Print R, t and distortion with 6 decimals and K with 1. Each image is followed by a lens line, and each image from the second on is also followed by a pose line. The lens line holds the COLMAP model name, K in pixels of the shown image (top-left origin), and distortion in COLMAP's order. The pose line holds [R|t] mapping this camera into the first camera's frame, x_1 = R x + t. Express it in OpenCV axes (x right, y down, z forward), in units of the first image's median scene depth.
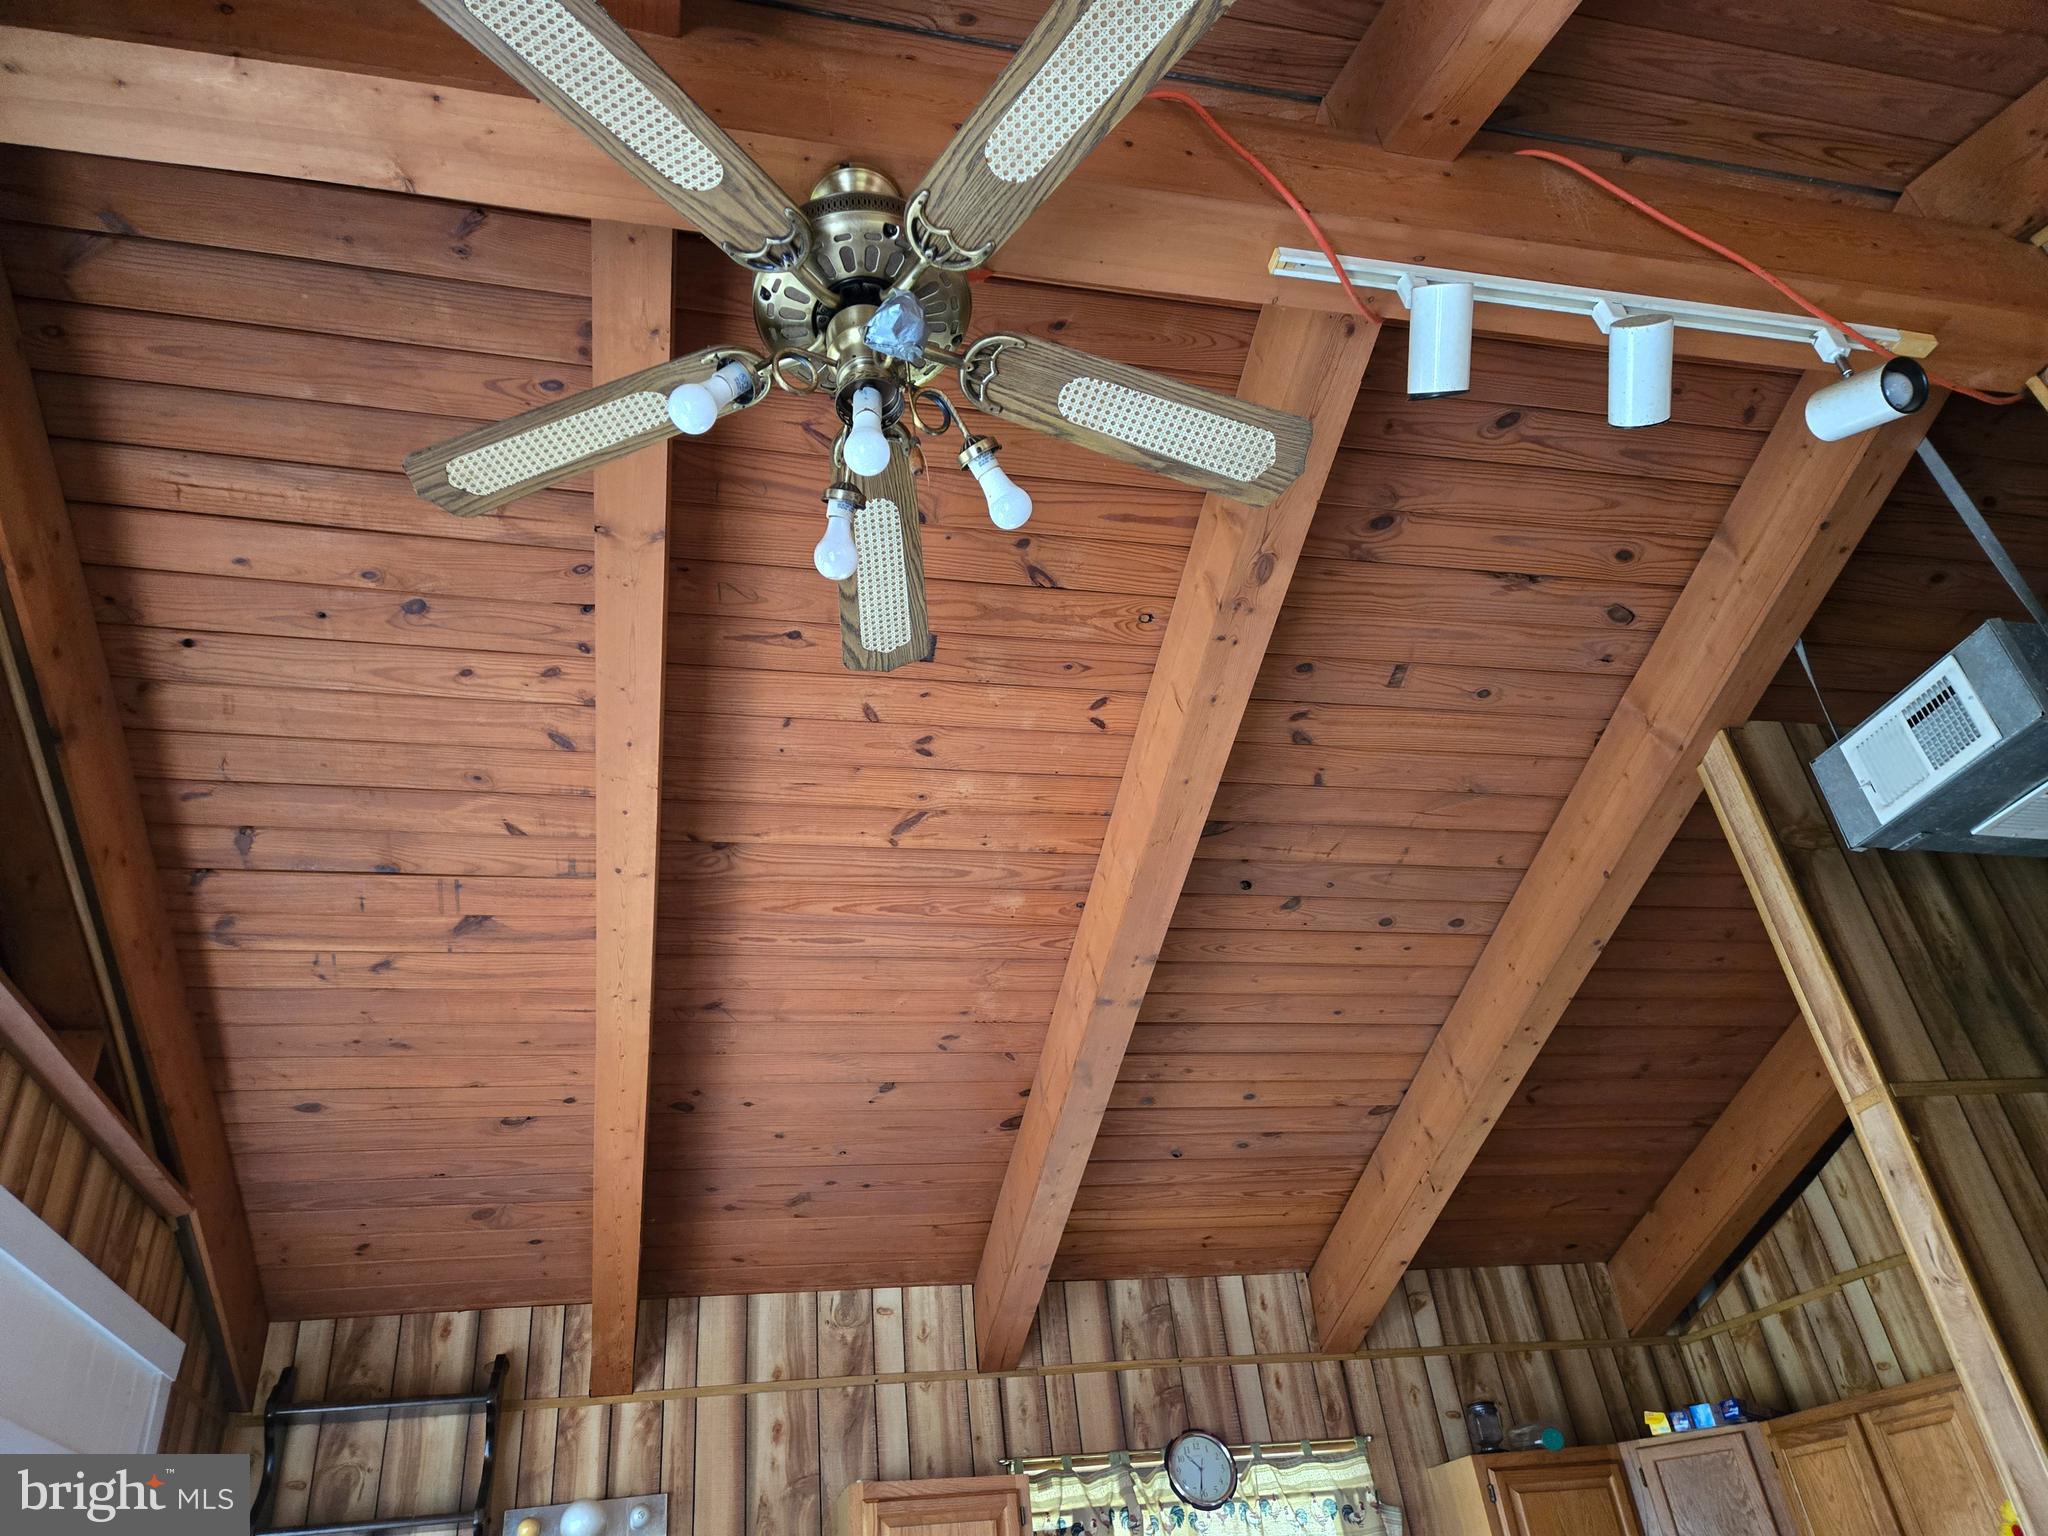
lens RADIAL K [[1389.0, 0, 1024.0], [0, 1389.0, 768.0], [0, 0, 1]] dist [0.081820, -0.072980]
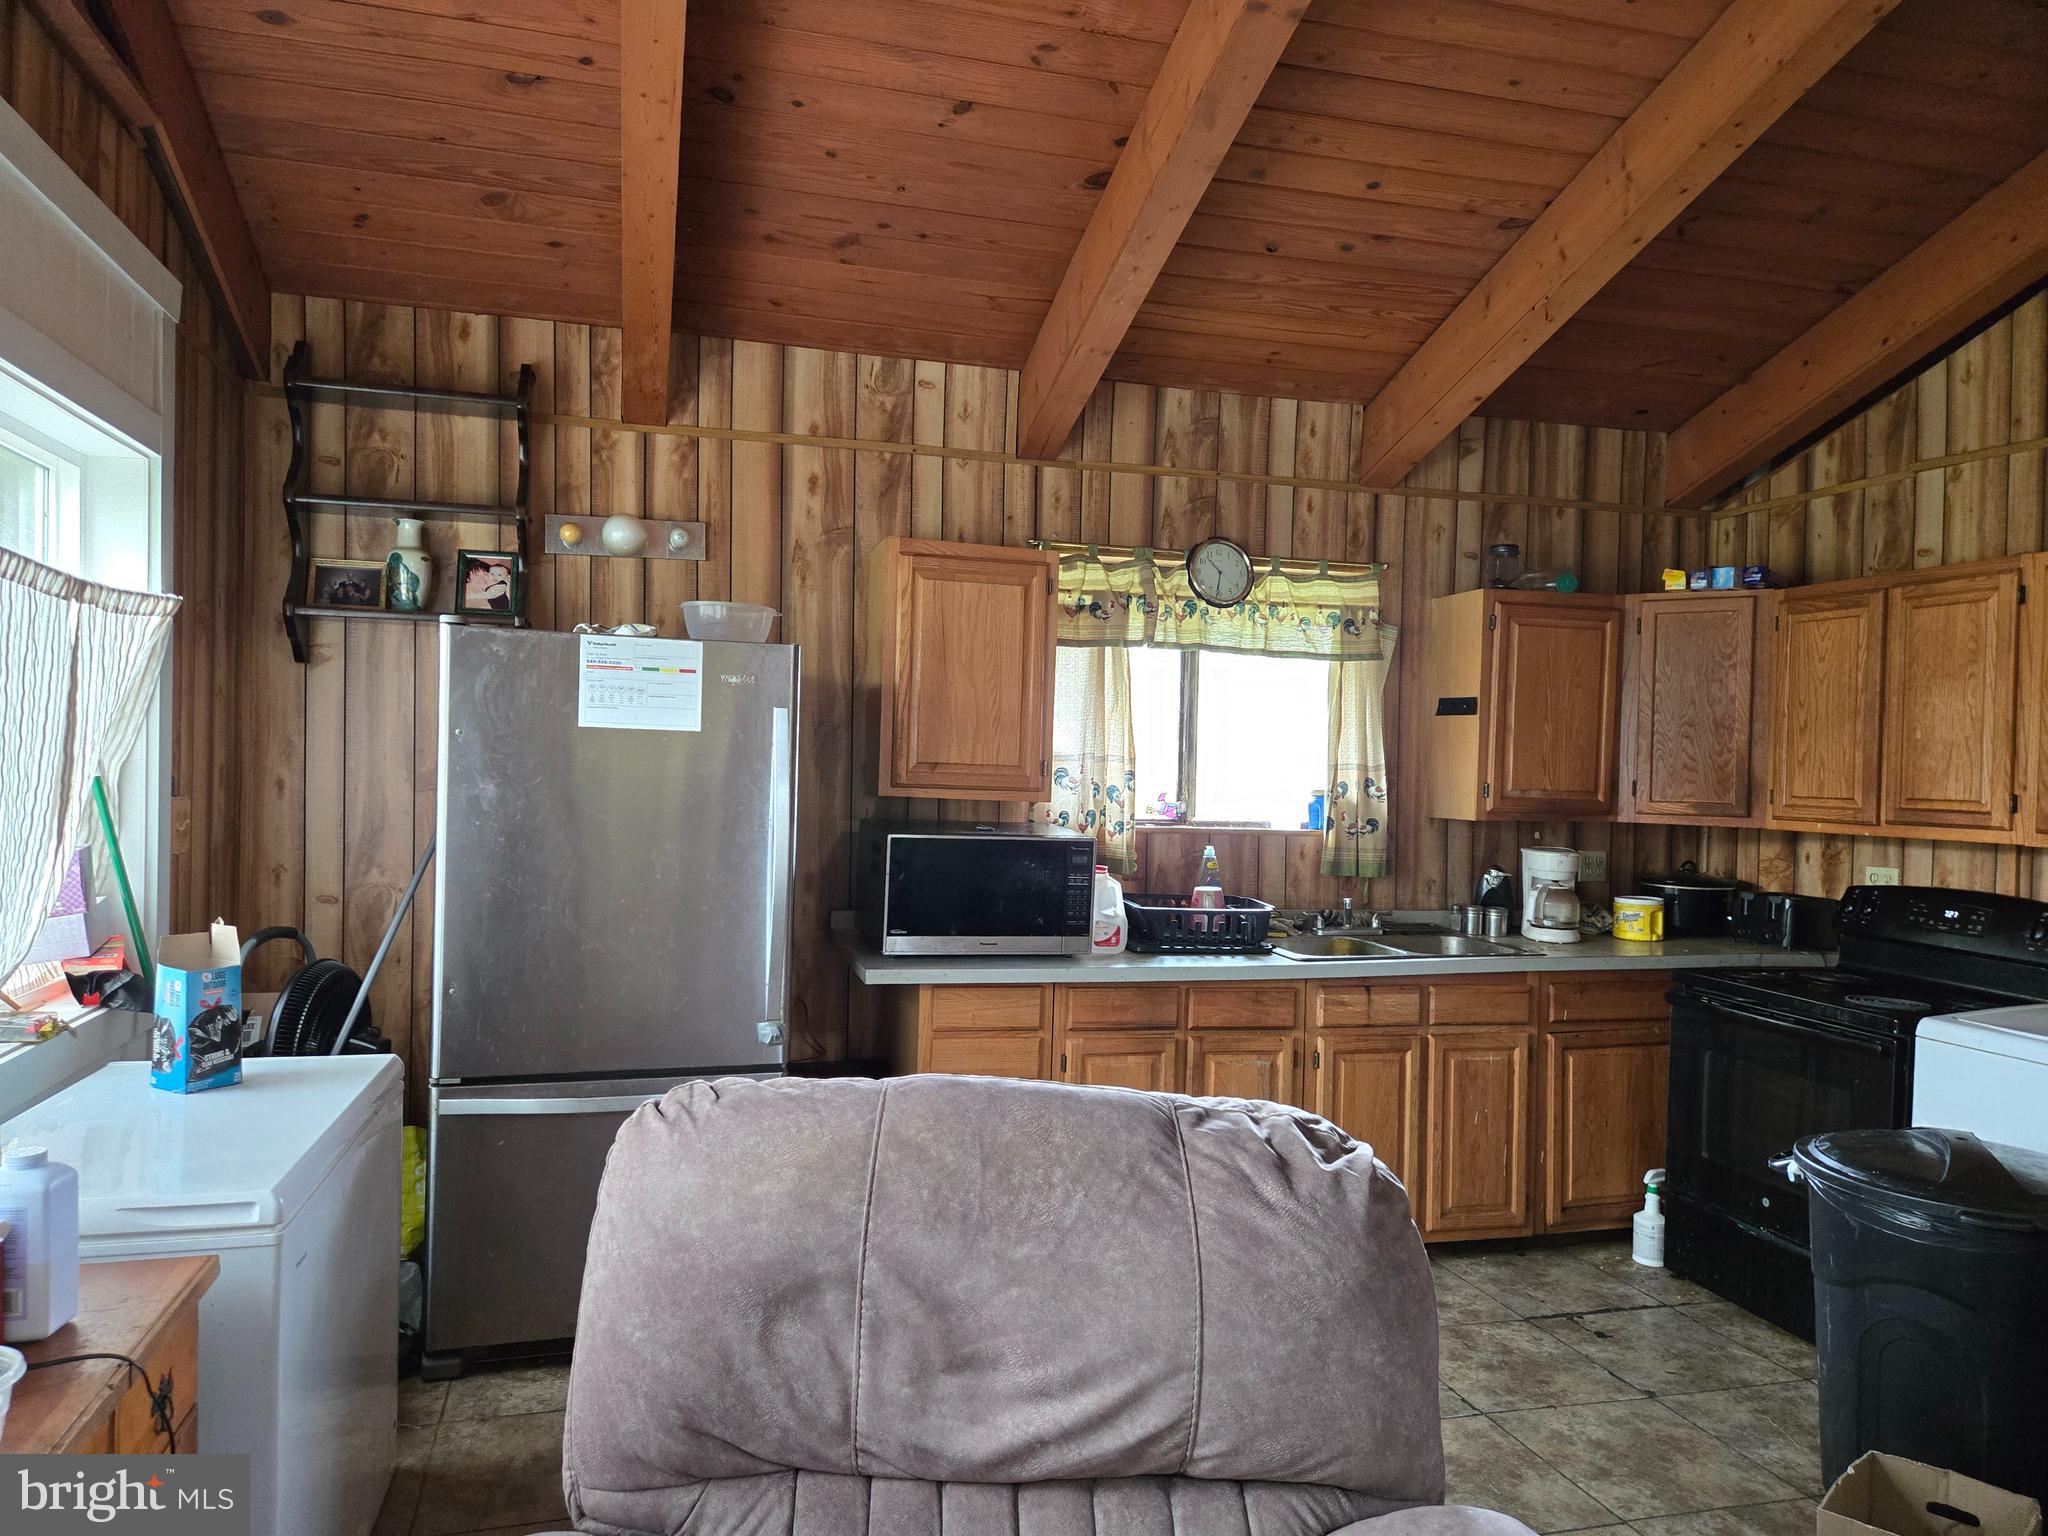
lens RADIAL K [[1389.0, 0, 1024.0], [0, 1389.0, 768.0], [0, 0, 1]] dist [0.081820, -0.072980]
pose [[0.992213, 0.117199, 0.042162, -0.044841], [-0.121301, 0.832435, 0.540683, 0.085586], [0.028271, -0.541587, 0.840170, 0.064956]]
